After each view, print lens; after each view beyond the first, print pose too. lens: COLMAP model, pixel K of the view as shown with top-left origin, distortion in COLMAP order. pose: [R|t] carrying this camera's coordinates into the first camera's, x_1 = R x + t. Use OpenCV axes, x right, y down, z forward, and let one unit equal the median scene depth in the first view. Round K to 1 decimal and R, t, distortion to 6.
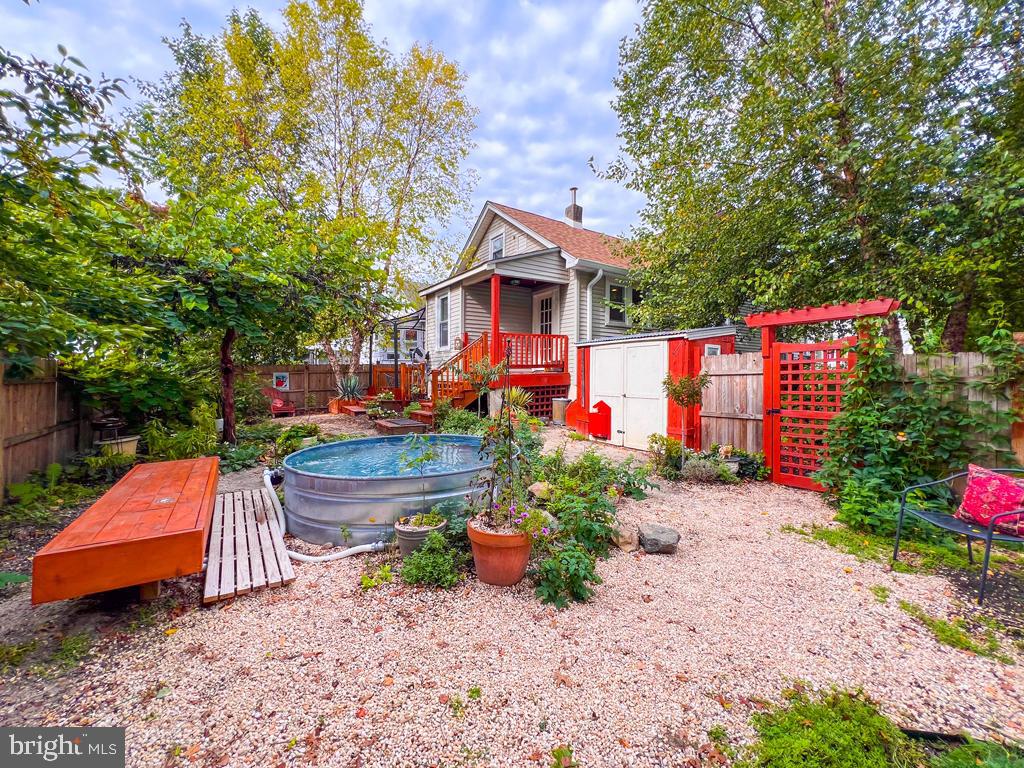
lens RADIAL K [[411.9, 0, 486.9], [0, 411.9, 378.2], [0, 0, 1]] dist [-0.000630, 0.000051]
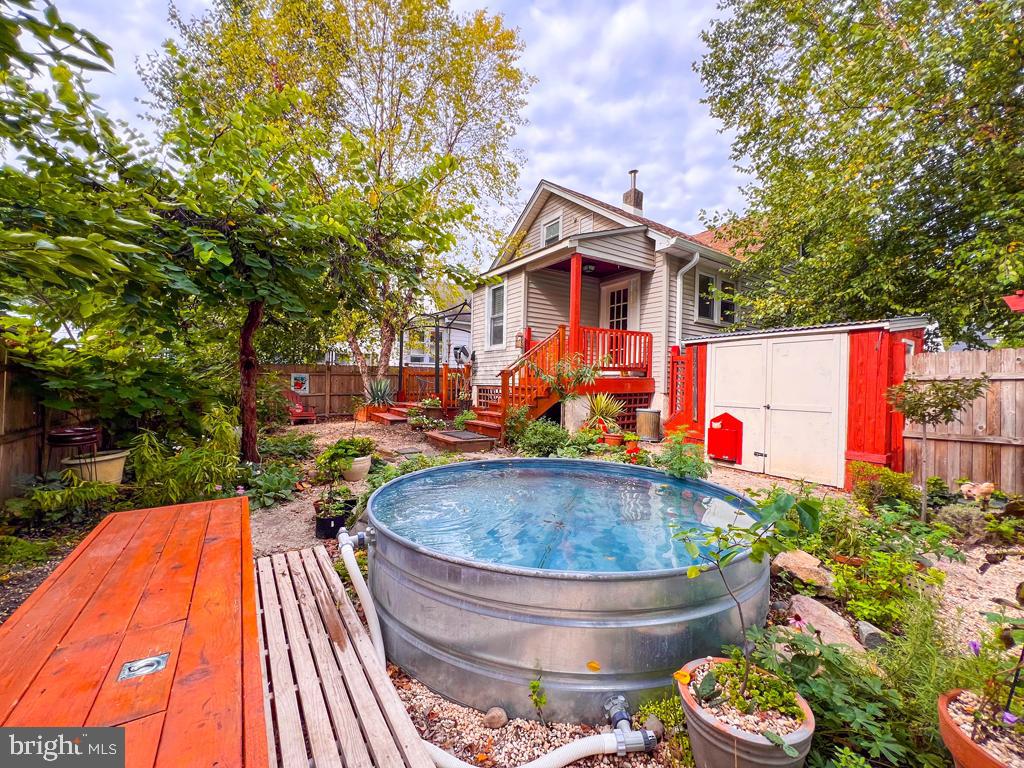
lens RADIAL K [[417.2, 0, 491.3], [0, 417.2, 384.5], [0, 0, 1]] dist [-0.000974, -0.000231]
pose [[0.999811, 0.017747, -0.007968, -0.123151], [-0.017780, 0.999833, -0.004130, 0.009447], [0.007894, 0.004271, 0.999960, 0.163872]]
